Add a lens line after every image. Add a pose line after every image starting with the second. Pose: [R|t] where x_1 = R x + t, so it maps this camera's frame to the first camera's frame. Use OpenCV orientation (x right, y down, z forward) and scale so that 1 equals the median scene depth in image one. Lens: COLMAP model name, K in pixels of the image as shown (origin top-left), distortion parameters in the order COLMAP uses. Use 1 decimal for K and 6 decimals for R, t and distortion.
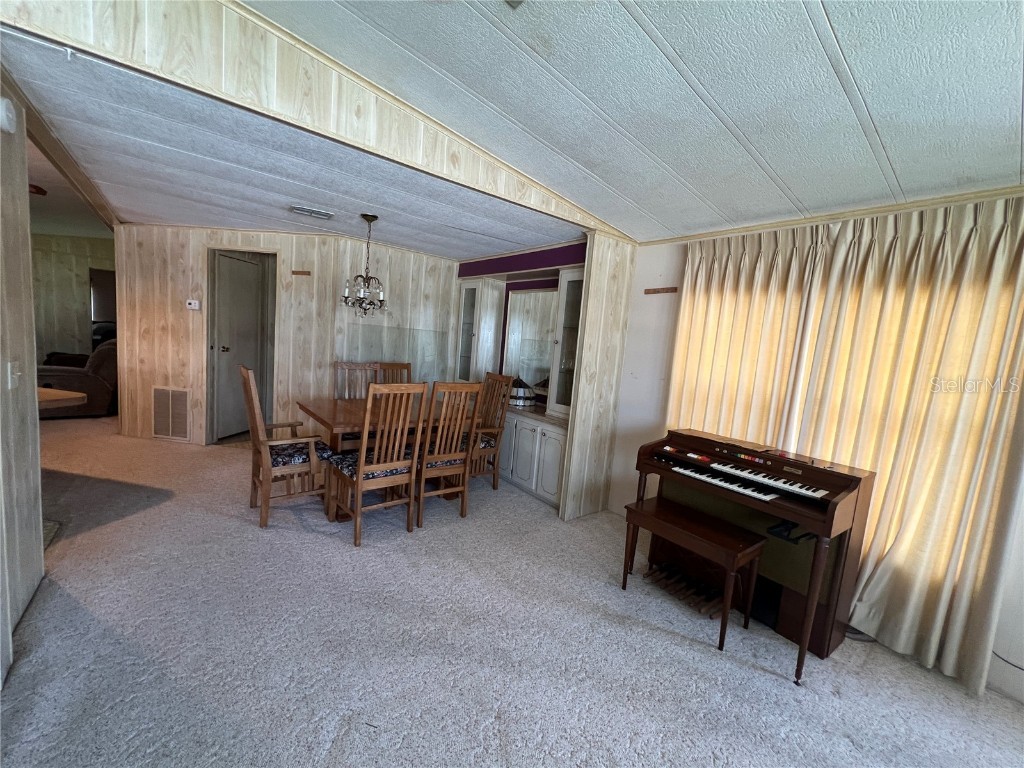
lens RADIAL K [[409.1, 0, 512.0], [0, 409.1, 385.7], [0, 0, 1]] dist [-0.001276, -0.000832]
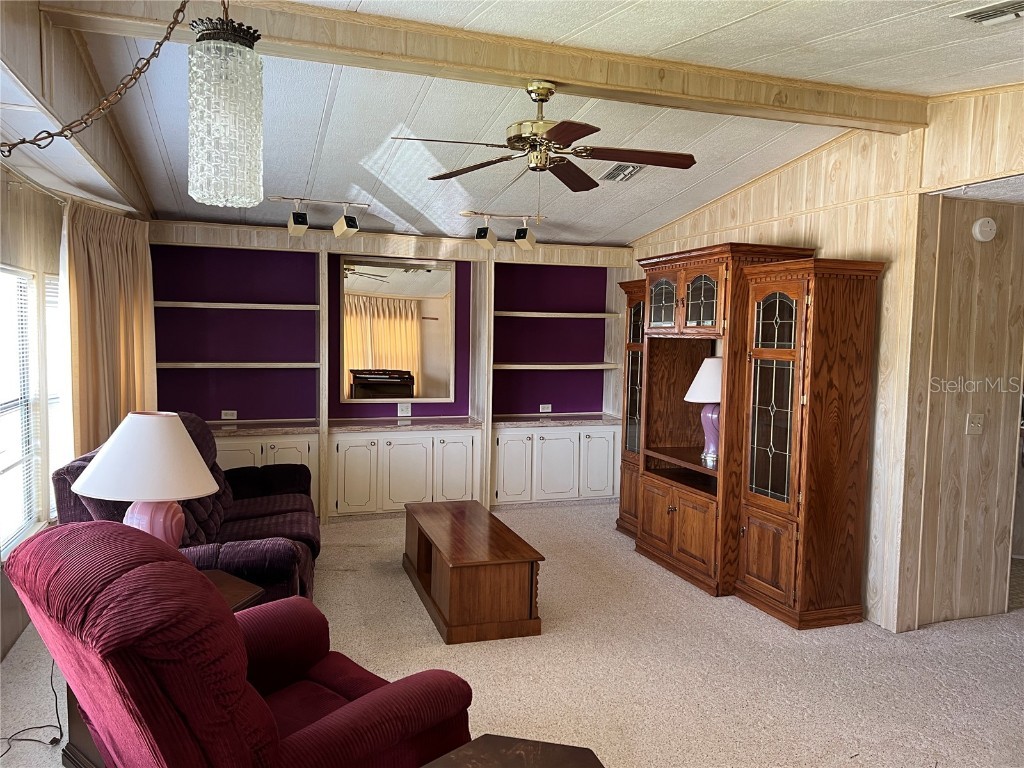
lens RADIAL K [[763.1, 0, 518.6], [0, 763.1, 387.3], [0, 0, 1]] dist [0.056510, -0.064969]
pose [[-0.319996, -0.022304, -0.947156, 0.939009], [-0.152211, 0.987947, 0.028160, 0.006311], [0.935112, 0.153179, -0.319534, 0.258466]]
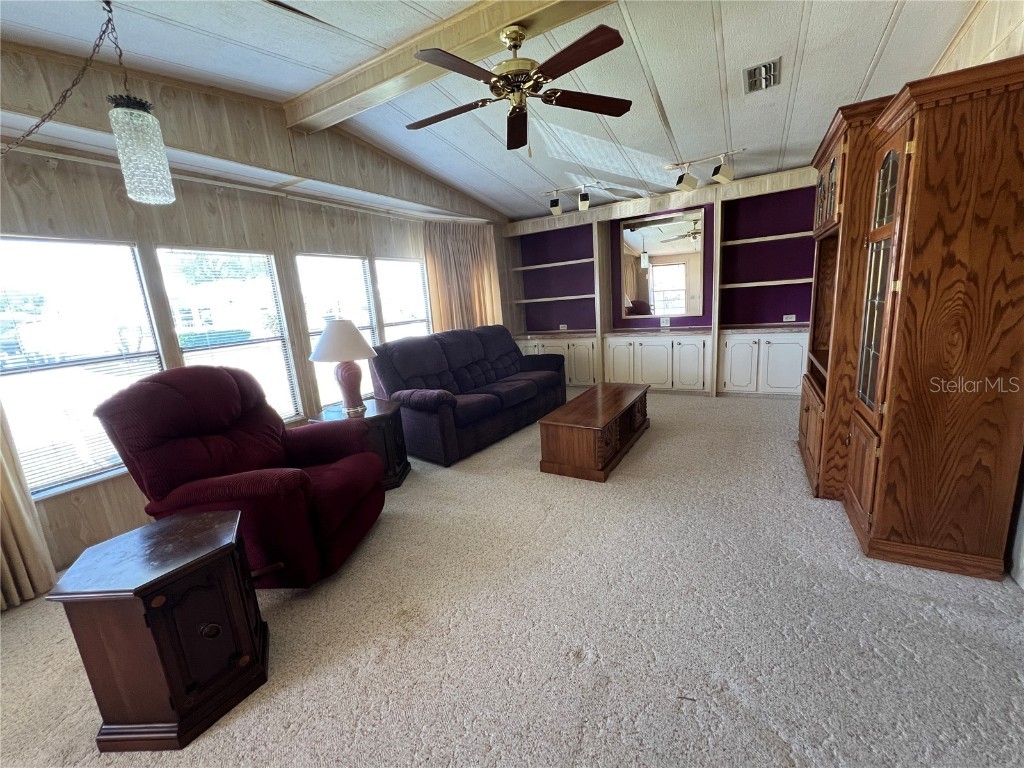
lens RADIAL K [[409.1, 0, 508.2], [0, 409.1, 383.3], [0, 0, 1]] dist [-0.001276, -0.000832]
pose [[-0.926584, 0.061458, -0.371031, 0.168422], [-0.044654, 0.961601, 0.270796, -0.010826], [0.373427, 0.267483, -0.888260, 0.655655]]
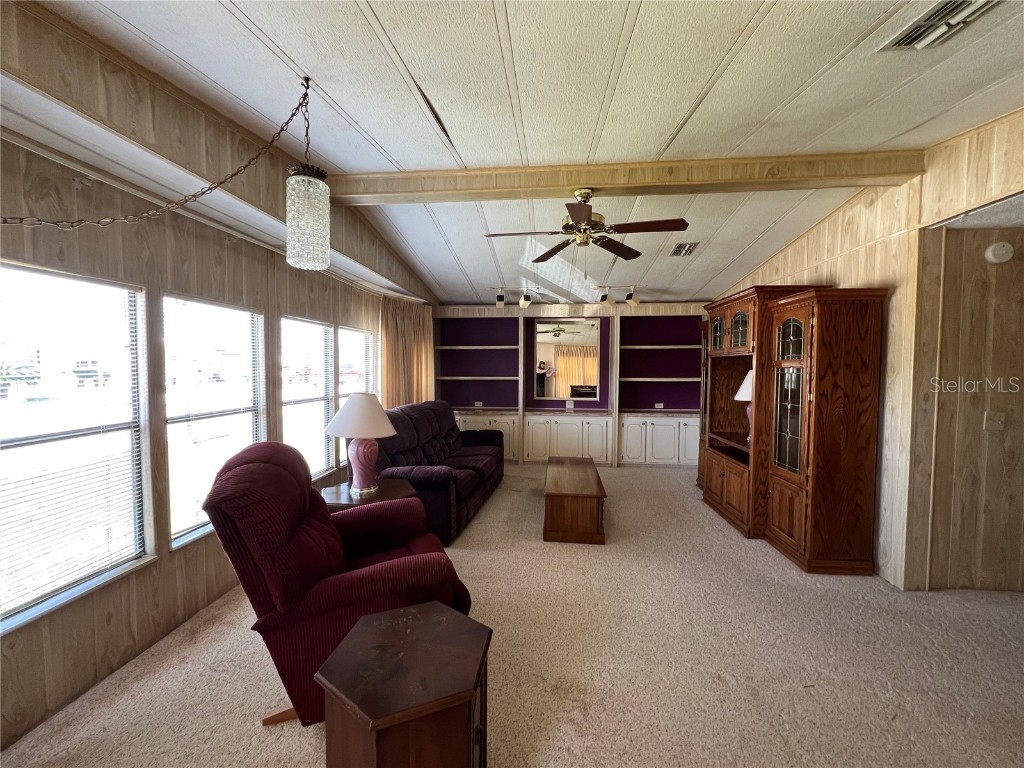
lens RADIAL K [[409.1, 0, 509.3], [0, 409.1, 383.6], [0, 0, 1]] dist [-0.001276, -0.000832]
pose [[-0.684295, -0.057706, -0.726918, 0.648755], [-0.143952, 0.987937, 0.057085, 0.004981], [0.714855, 0.143704, -0.684347, 0.453798]]
